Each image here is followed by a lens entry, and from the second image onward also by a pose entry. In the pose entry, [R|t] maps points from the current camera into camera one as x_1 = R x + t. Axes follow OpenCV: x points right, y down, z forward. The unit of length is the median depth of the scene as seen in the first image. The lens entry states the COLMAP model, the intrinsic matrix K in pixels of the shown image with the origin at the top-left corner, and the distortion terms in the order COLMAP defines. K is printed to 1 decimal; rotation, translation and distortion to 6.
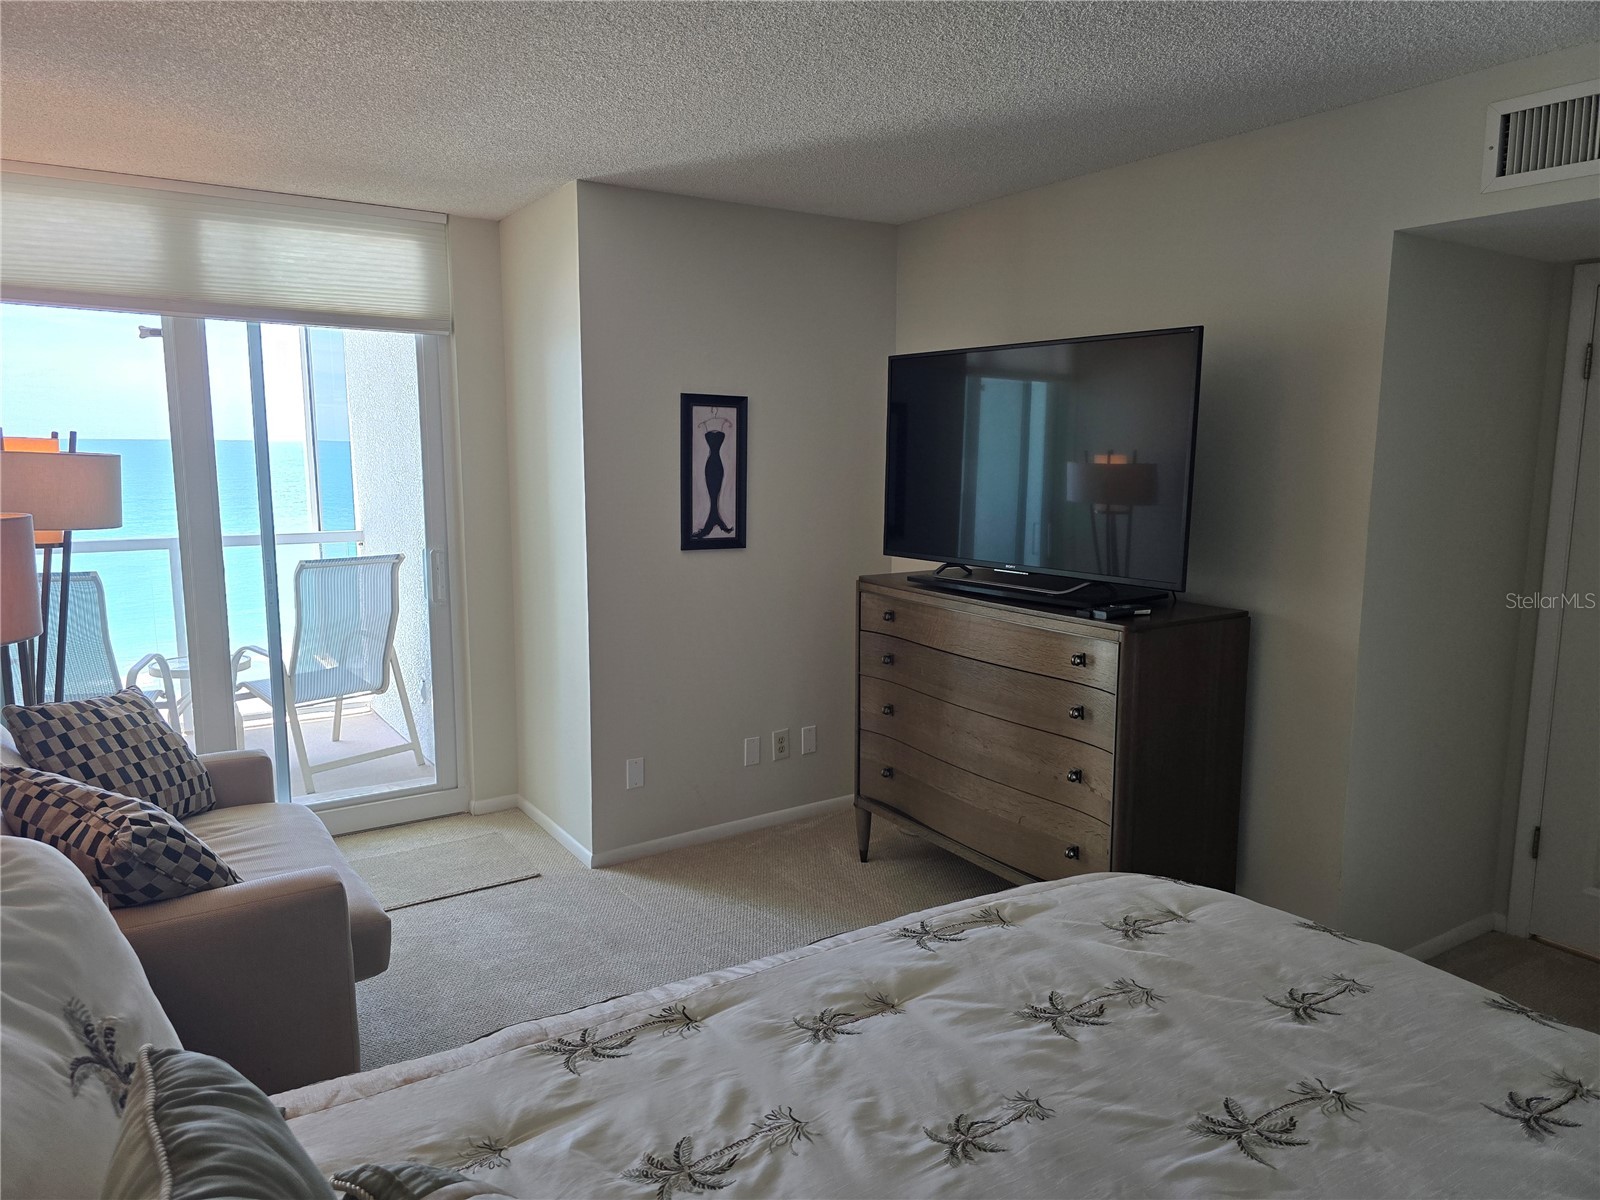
lens RADIAL K [[1087.6, 0, 798.0], [0, 1087.6, 594.4], [0, 0, 1]] dist [0.027626, 0.000119]
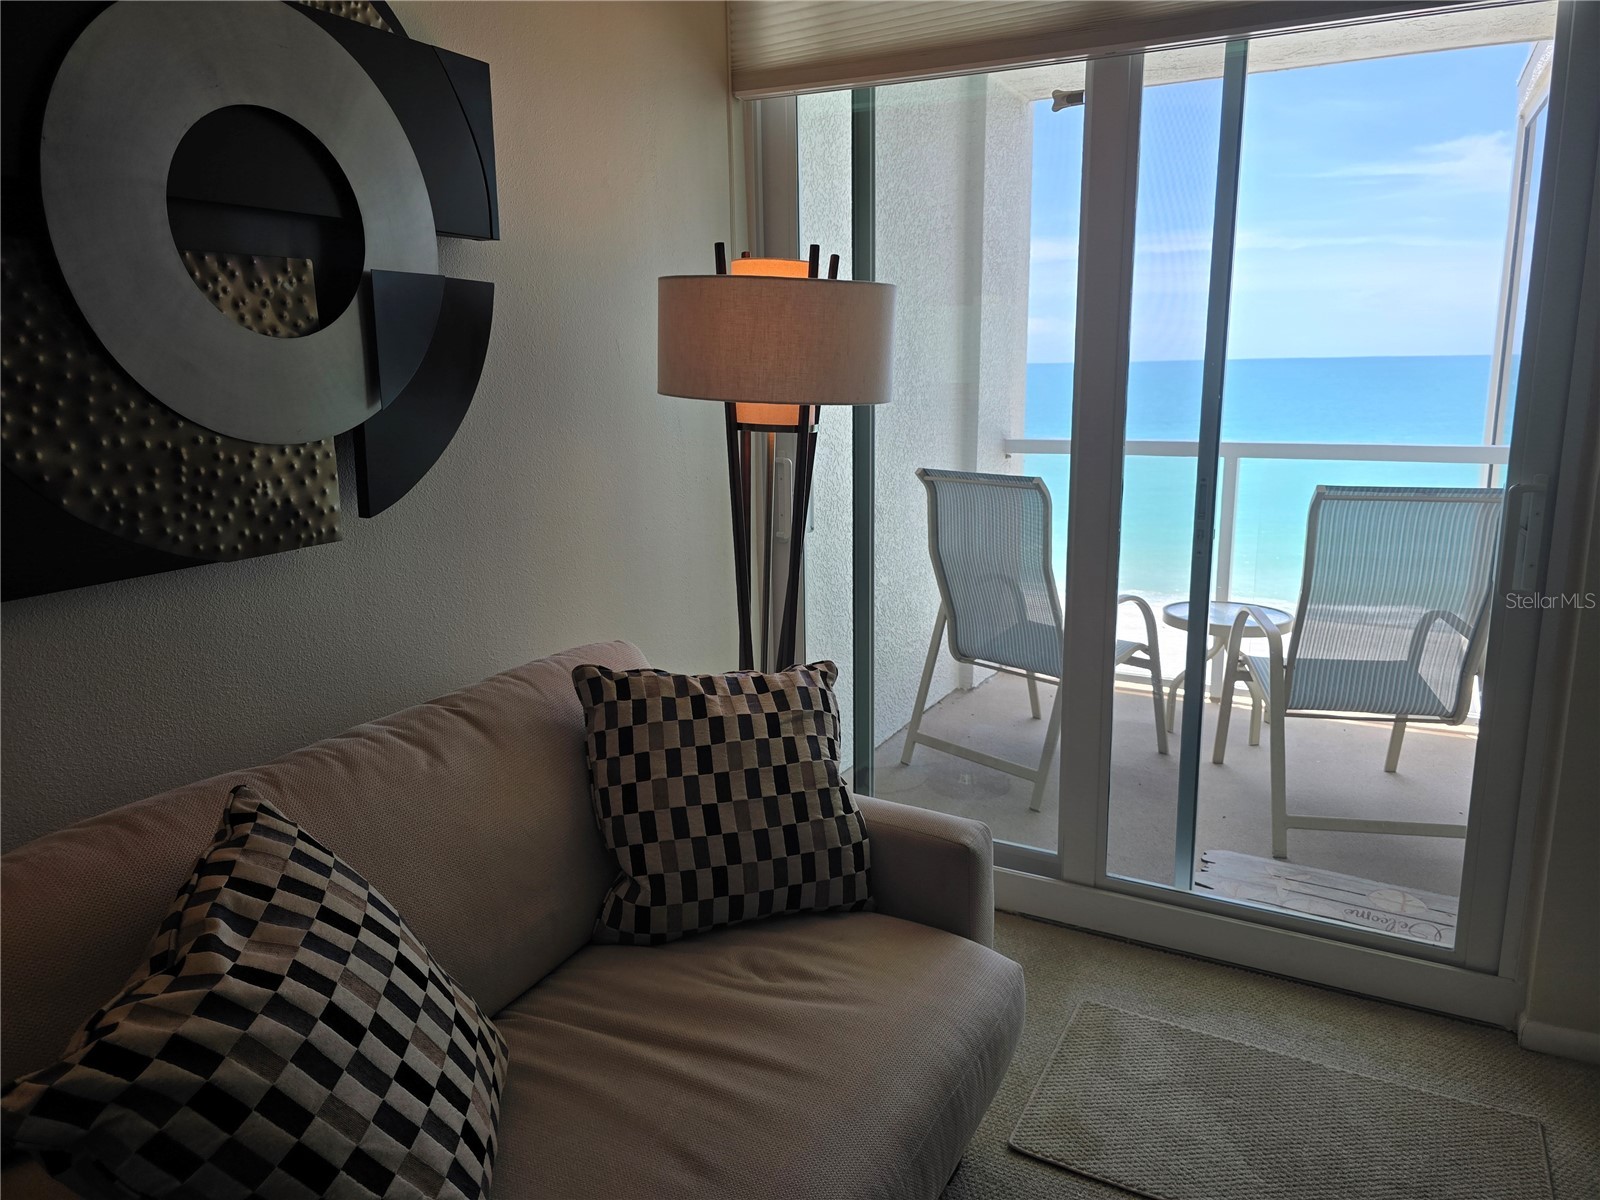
lens RADIAL K [[1087.6, 0, 798.0], [0, 1087.6, 594.4], [0, 0, 1]] dist [0.027626, 0.000119]
pose [[0.478442, 0.181163, -0.859228, -0.077683], [-0.114272, 0.983012, 0.143632, -0.033970], [0.870652, 0.029466, 0.491016, 0.569754]]
